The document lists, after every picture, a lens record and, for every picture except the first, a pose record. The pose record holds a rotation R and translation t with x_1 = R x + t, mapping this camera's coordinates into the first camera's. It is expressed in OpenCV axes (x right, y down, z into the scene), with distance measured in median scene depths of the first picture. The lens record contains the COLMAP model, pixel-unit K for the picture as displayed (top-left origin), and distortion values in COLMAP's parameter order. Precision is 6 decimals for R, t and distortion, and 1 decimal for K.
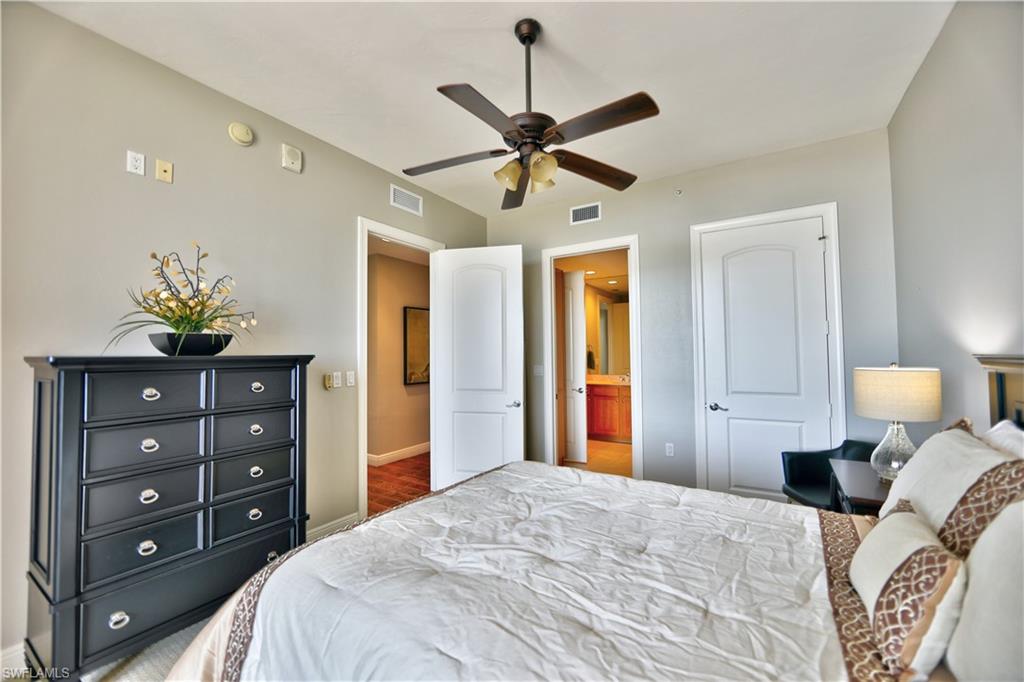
lens RADIAL K [[401.0, 0, 513.7], [0, 401.0, 339.0], [0, 0, 1]] dist [-0.013553, 0.002575]
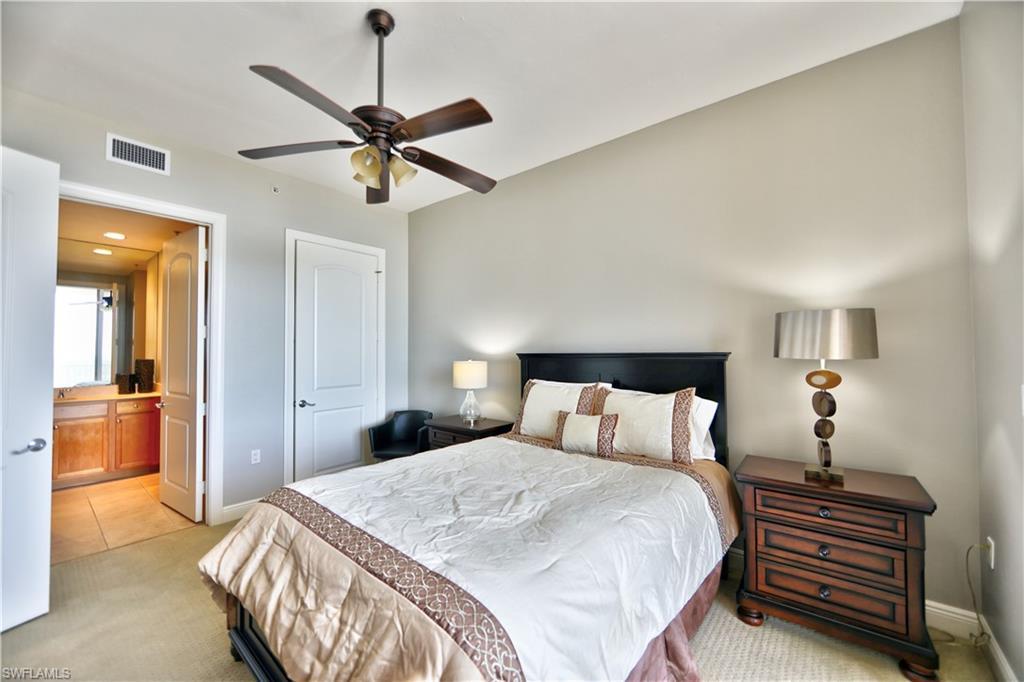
lens RADIAL K [[401.0, 0, 509.1], [0, 401.0, 340.3], [0, 0, 1]] dist [-0.013553, 0.002575]
pose [[0.128684, 0.034854, 0.991073, -0.905684], [-0.031745, 0.999015, -0.031011, 0.026620], [-0.991177, -0.027471, 0.129663, 0.568661]]
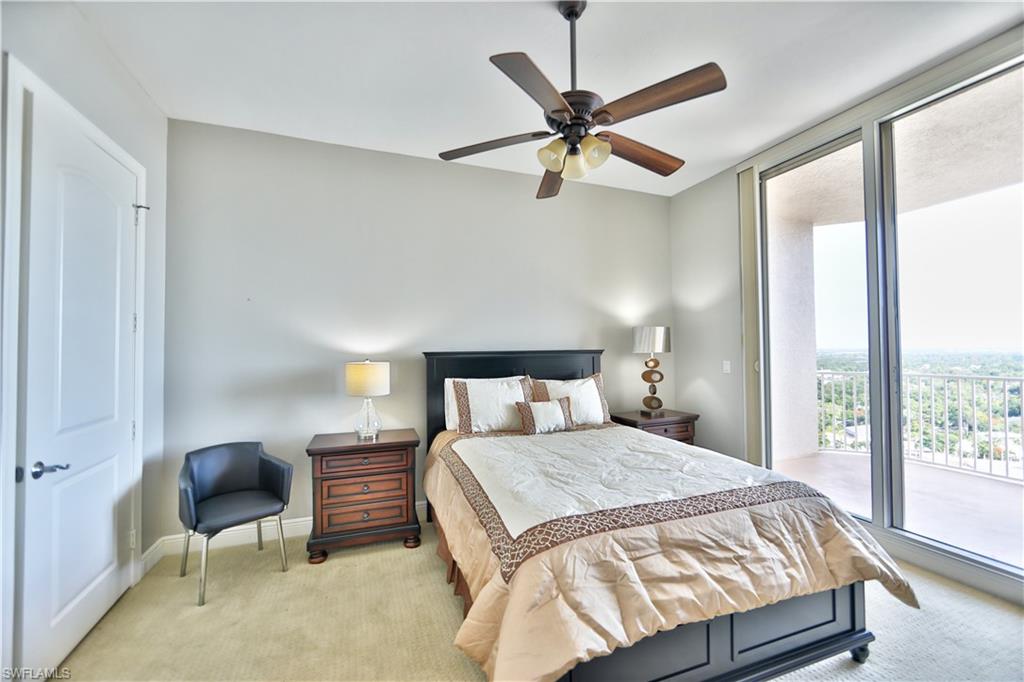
lens RADIAL K [[401.0, 0, 514.7], [0, 401.0, 342.5], [0, 0, 1]] dist [-0.013553, 0.002575]
pose [[-0.795614, 0.028235, 0.605146, -0.417063], [-0.004920, 0.998579, -0.053060, 0.074880], [-0.605784, -0.045193, -0.794345, 1.876747]]
